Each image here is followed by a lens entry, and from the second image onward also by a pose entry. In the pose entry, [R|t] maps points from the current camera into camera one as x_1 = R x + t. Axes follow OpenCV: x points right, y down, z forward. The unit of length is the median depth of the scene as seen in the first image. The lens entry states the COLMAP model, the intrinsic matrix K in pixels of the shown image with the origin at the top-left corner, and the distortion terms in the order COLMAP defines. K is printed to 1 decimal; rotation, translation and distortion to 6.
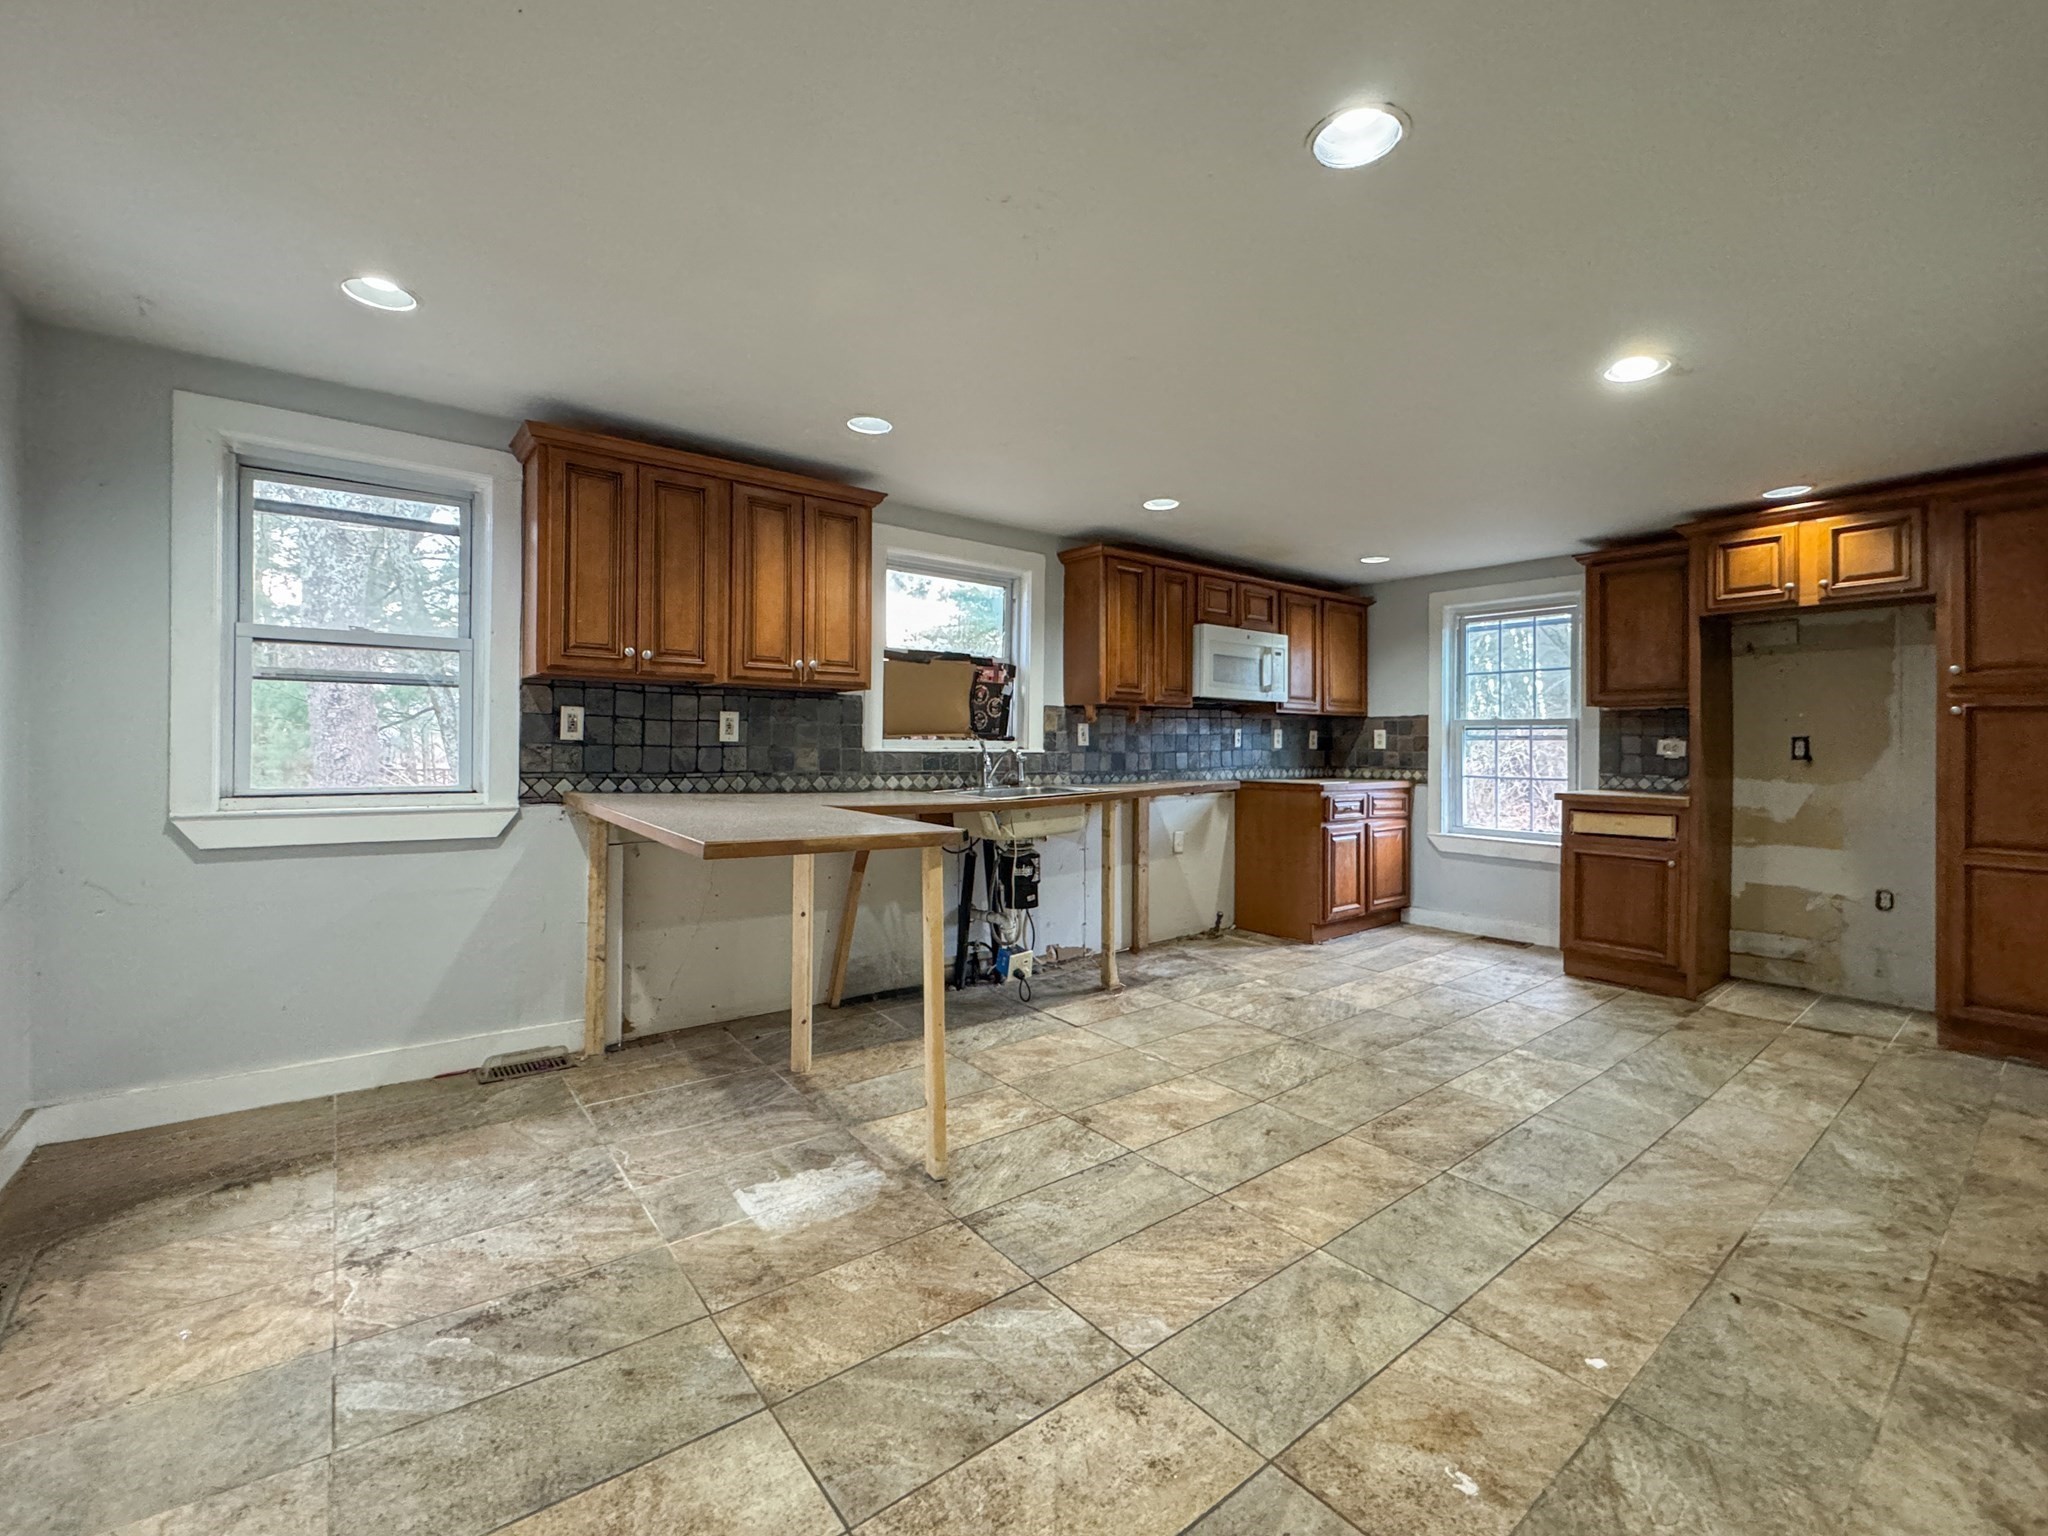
lens RADIAL K [[877.4, 0, 983.4], [0, 877.4, 741.2], [0, 0, 1]] dist [-0.006224, 0.001469]
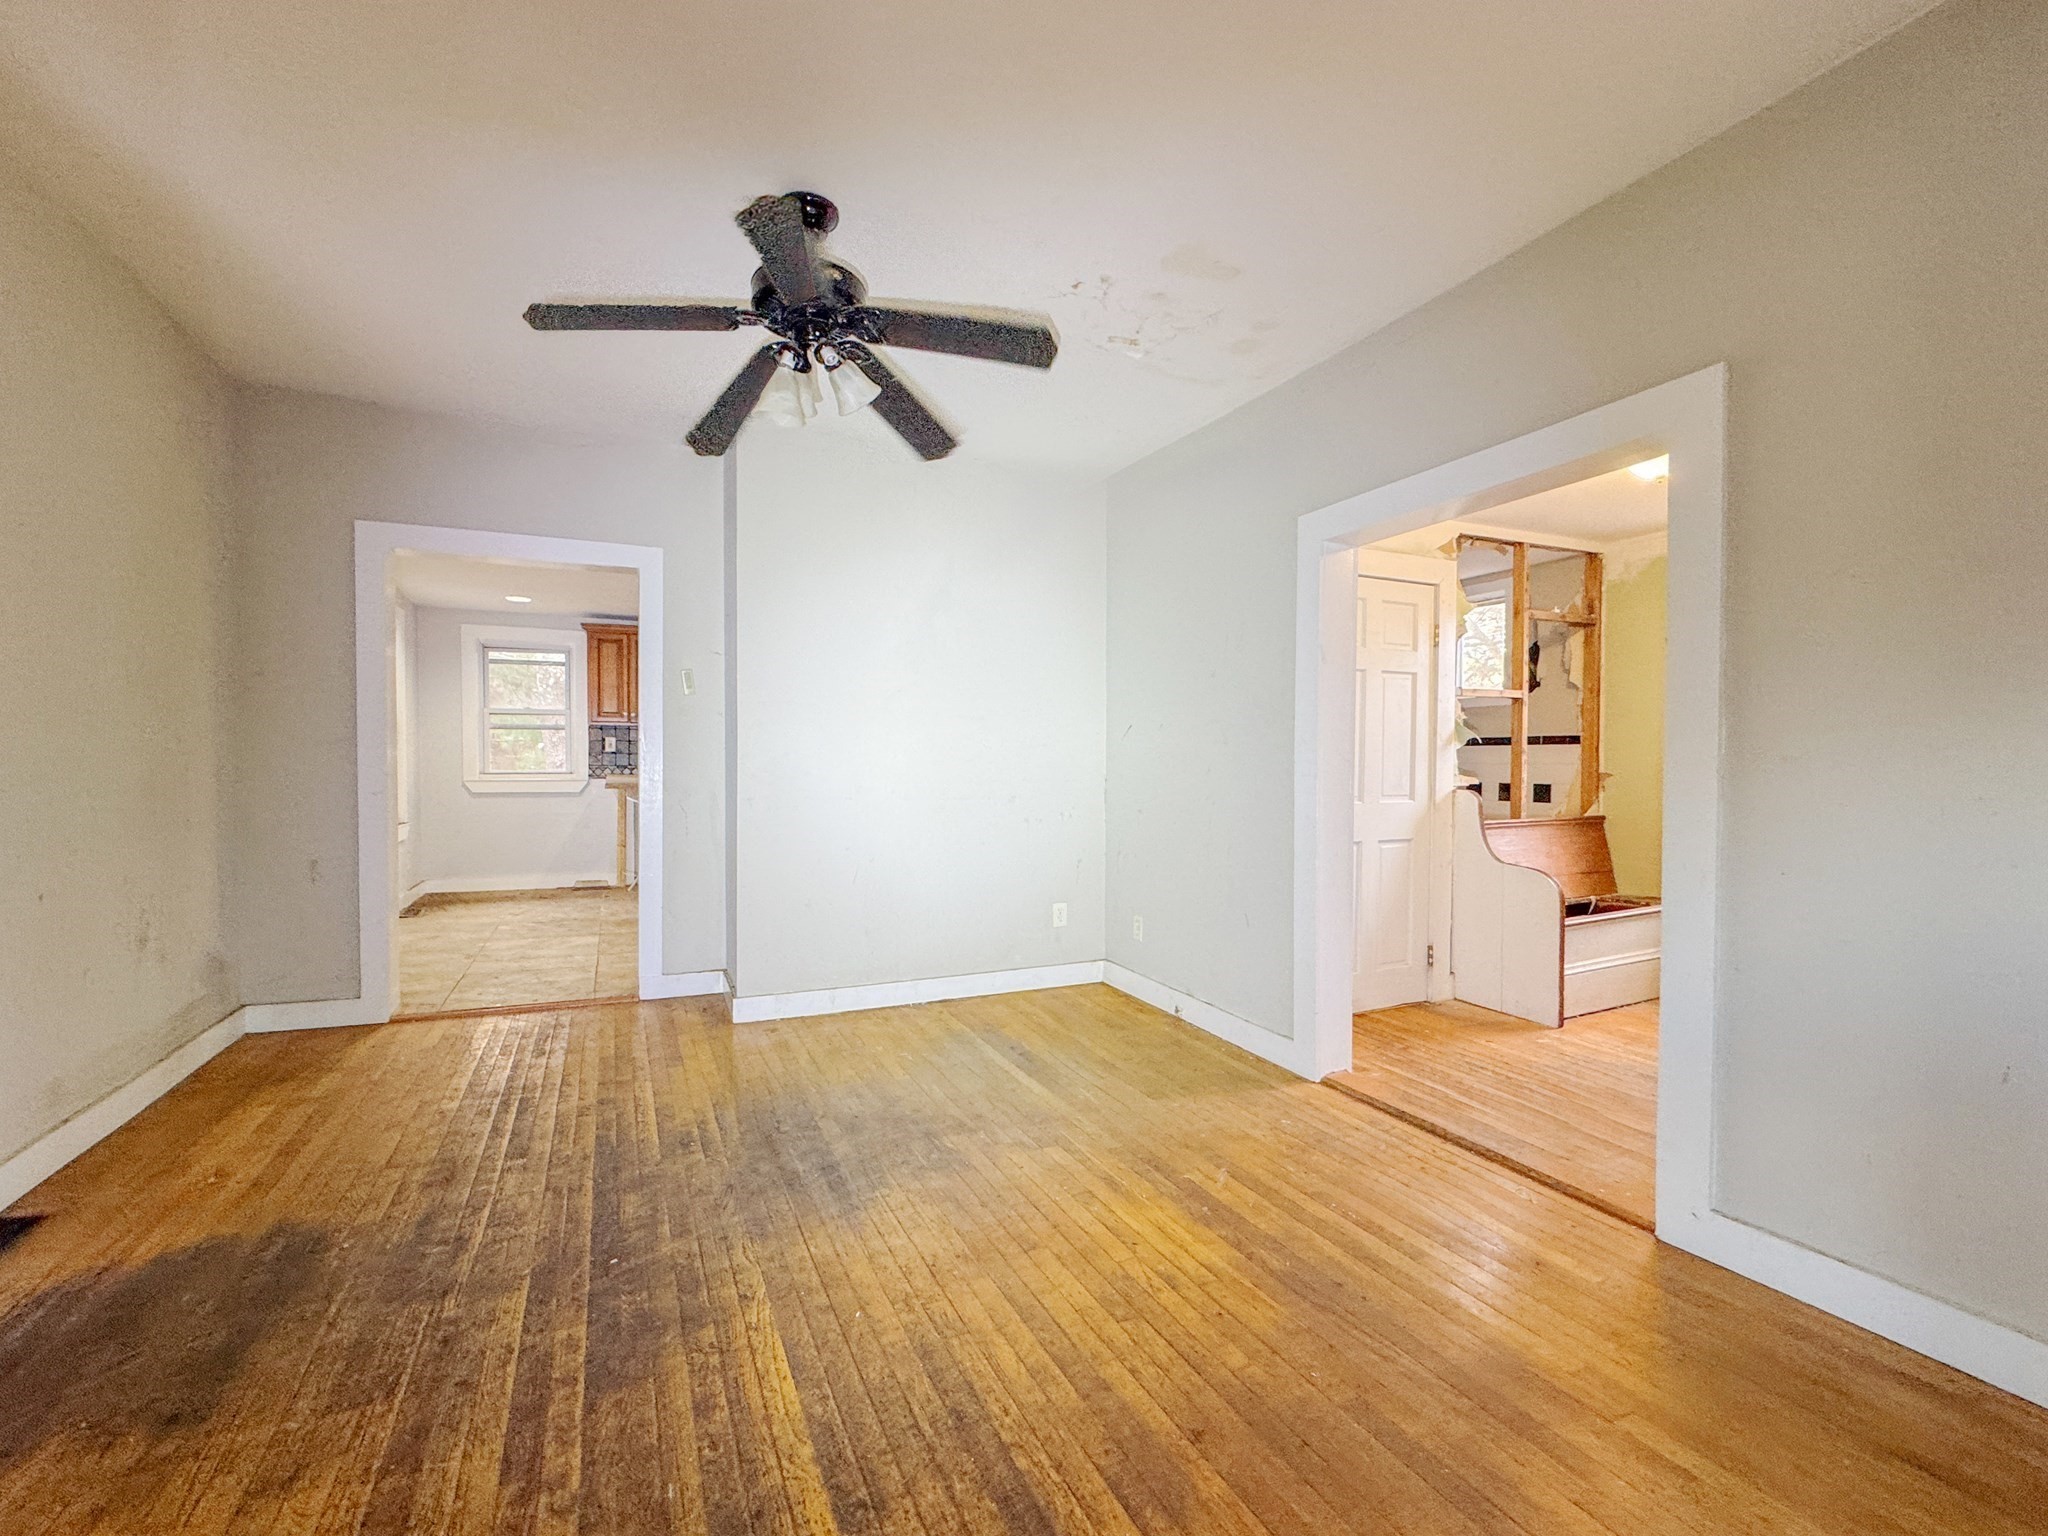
lens RADIAL K [[877.4, 0, 1019.7], [0, 877.4, 772.6], [0, 0, 1]] dist [-0.006224, 0.001469]
pose [[0.977932, -0.004940, -0.208864, 1.041787], [0.009004, 0.999788, 0.018508, 0.020448], [0.208728, -0.019980, 0.977770, -1.017585]]
